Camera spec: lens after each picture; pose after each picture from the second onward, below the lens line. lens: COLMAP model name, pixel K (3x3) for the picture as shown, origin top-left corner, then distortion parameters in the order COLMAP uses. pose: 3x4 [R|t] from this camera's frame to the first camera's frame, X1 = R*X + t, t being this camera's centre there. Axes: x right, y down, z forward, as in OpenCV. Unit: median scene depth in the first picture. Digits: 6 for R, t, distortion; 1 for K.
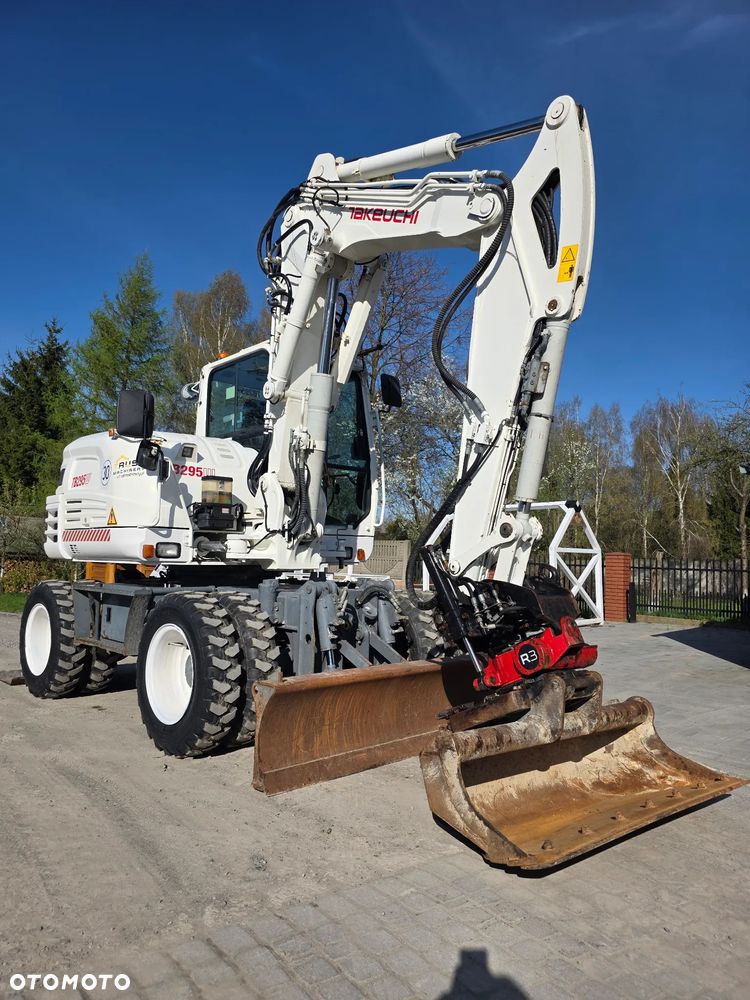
lens RADIAL K [[685.9, 0, 375.0], [0, 685.9, 500.0], [0, 0, 1]] dist [0.052662, -0.049710]
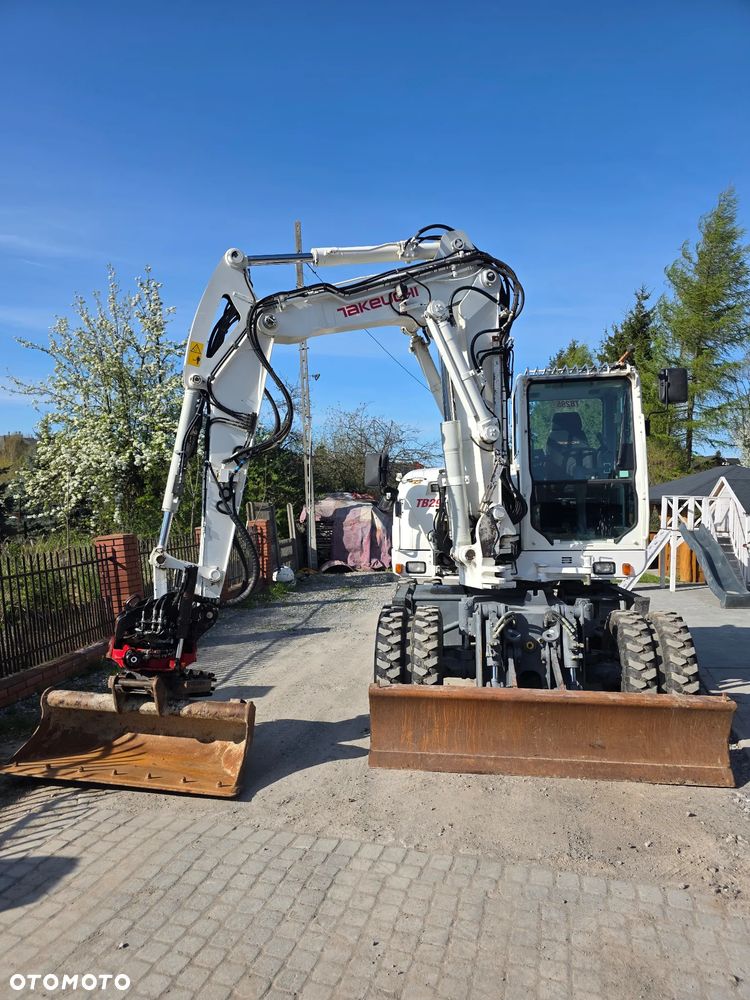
lens RADIAL K [[685.9, 0, 375.0], [0, 685.9, 500.0], [0, 0, 1]] dist [0.052662, -0.049710]
pose [[0.603078, -0.024233, -0.797314, 0.684545], [0.089770, 0.995251, 0.037652, -0.108435], [0.792615, -0.094282, 0.602389, 0.166108]]
